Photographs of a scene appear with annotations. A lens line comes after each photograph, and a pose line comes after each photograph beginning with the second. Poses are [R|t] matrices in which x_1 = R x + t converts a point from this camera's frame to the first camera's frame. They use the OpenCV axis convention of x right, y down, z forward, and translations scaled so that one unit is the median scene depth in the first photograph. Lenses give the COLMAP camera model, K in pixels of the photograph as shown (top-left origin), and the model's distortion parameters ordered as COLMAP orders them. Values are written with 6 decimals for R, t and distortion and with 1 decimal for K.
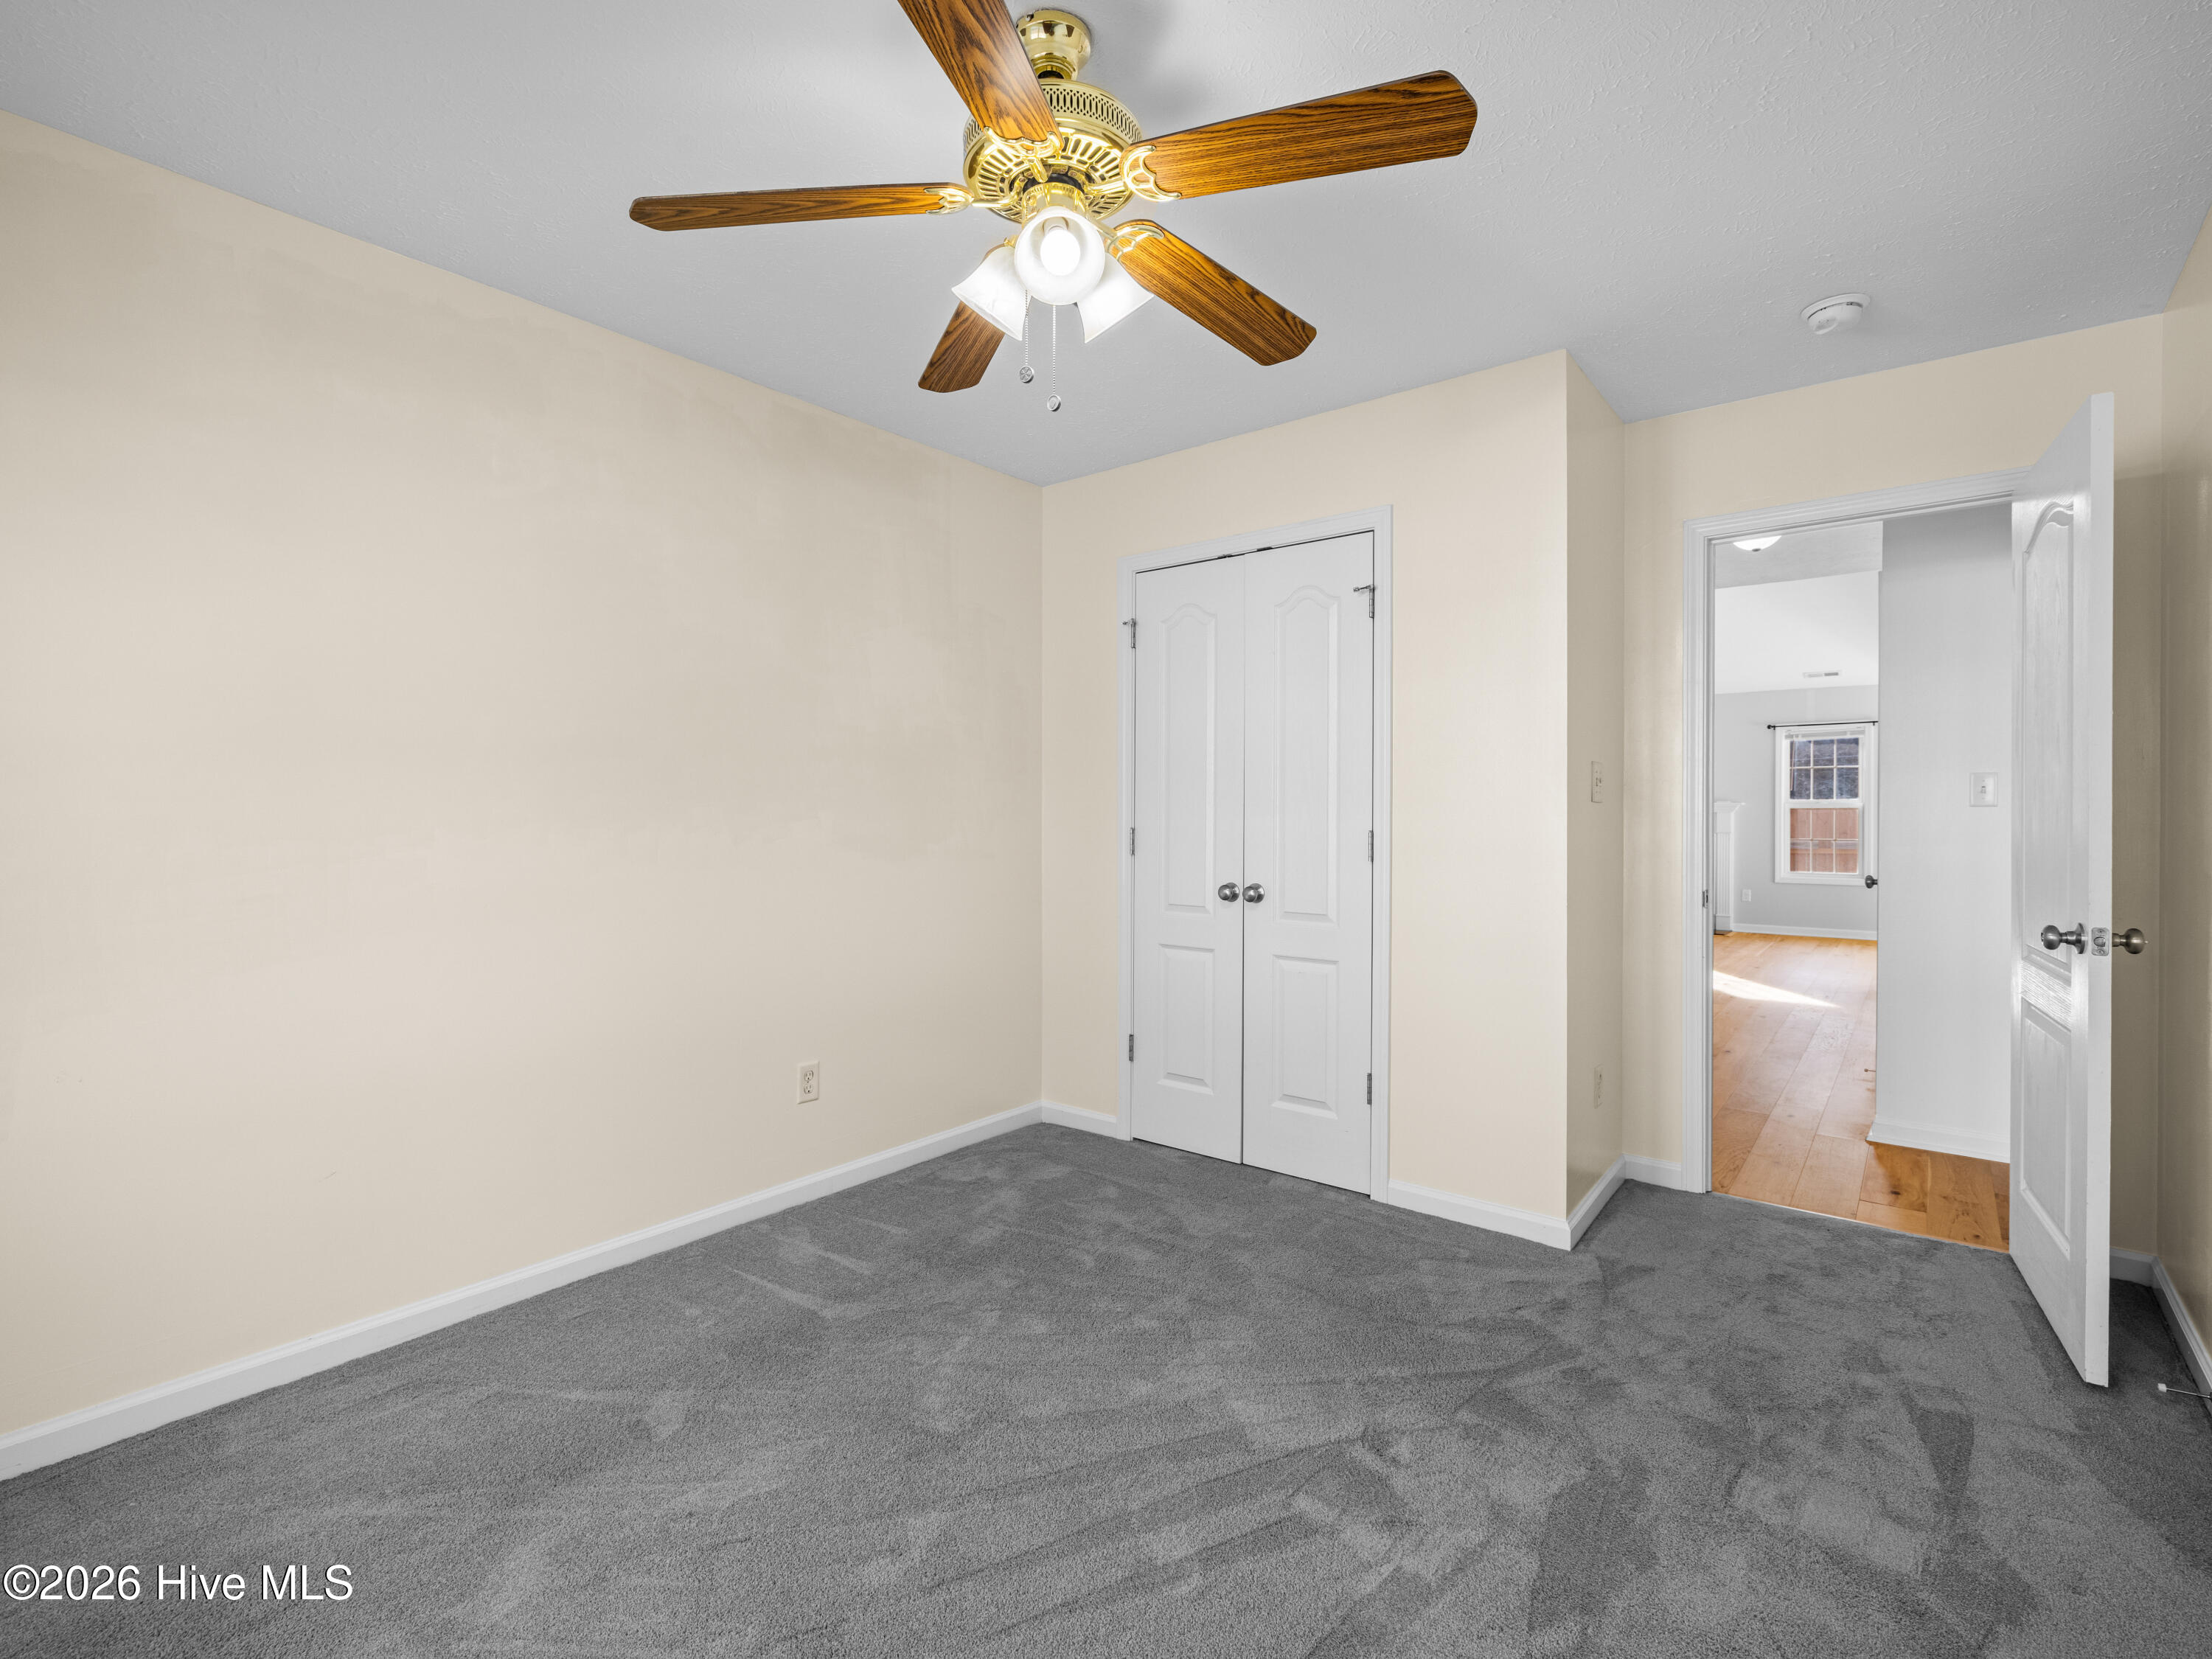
lens RADIAL K [[1048.5, 0, 1107.5], [0, 1048.5, 825.0], [0, 0, 1]] dist [0.001757, 0.000353]
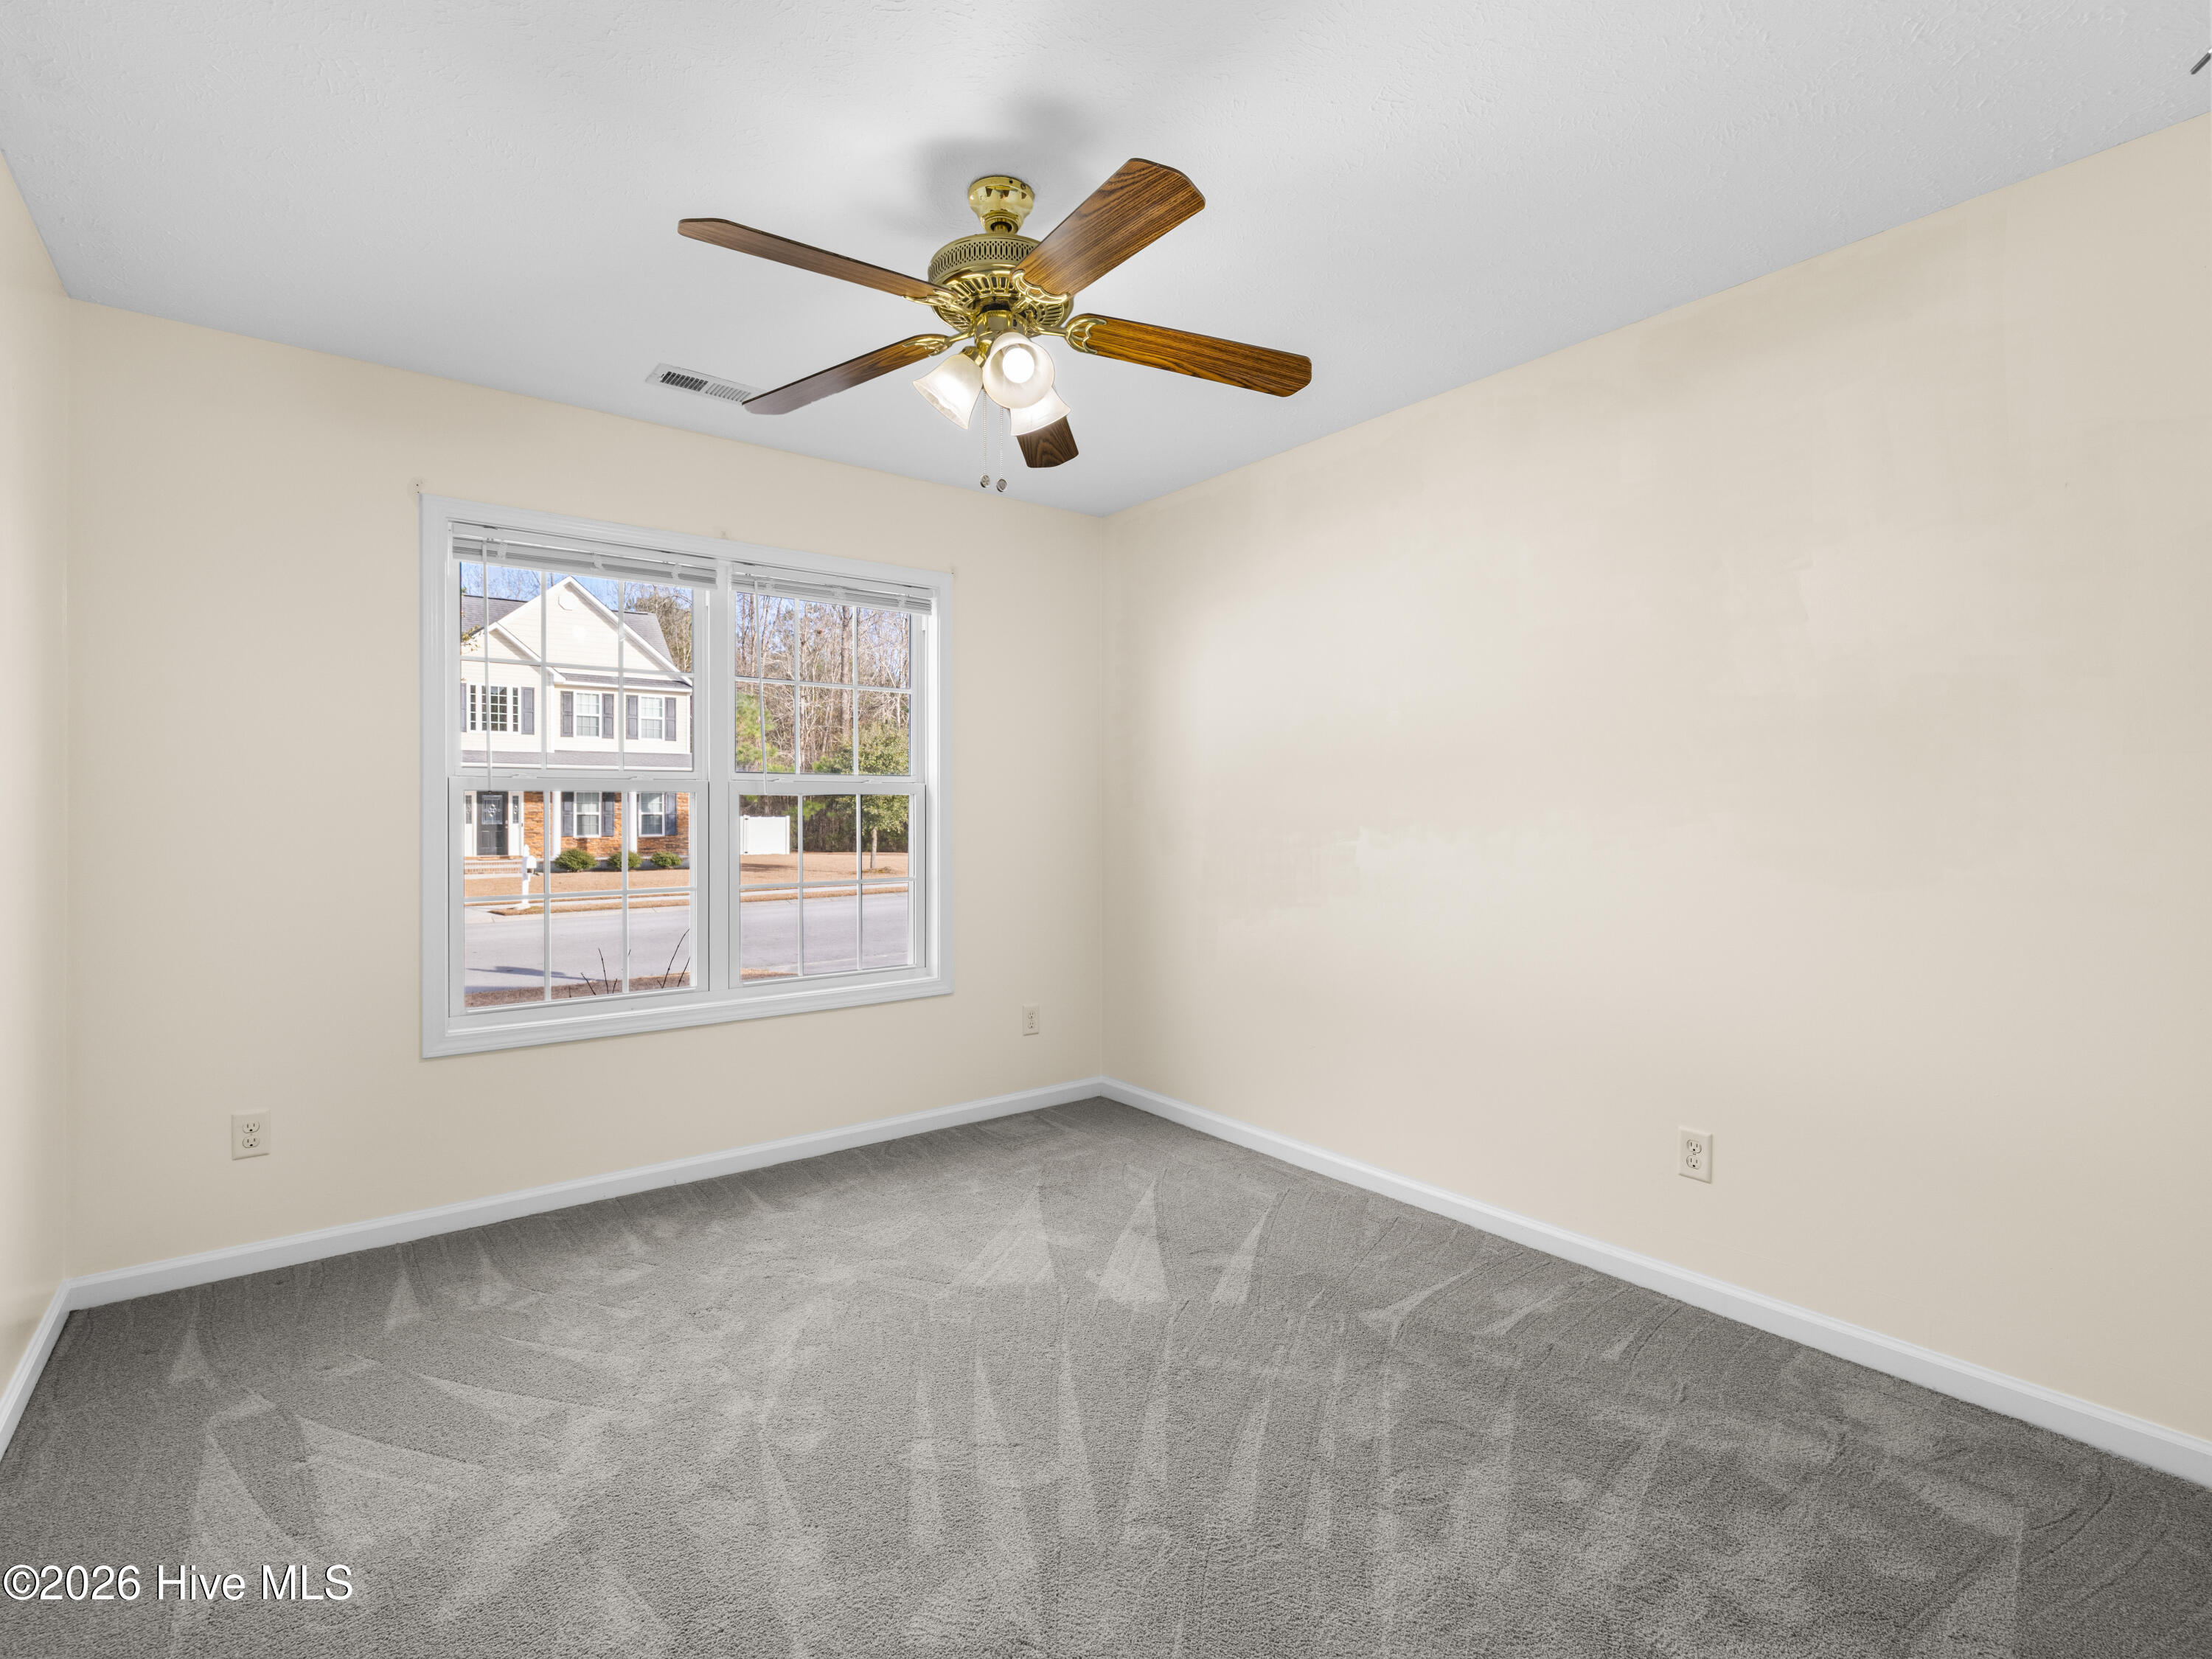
lens RADIAL K [[1077.7, 0, 1080.2], [0, 1077.7, 812.7], [0, 0, 1]] dist [0.000337, -0.000063]
pose [[-0.269019, 0.003604, -0.963128, 0.633106], [-0.009733, 0.999932, 0.006461, -0.012157], [0.963086, 0.011113, -0.268966, 0.791435]]
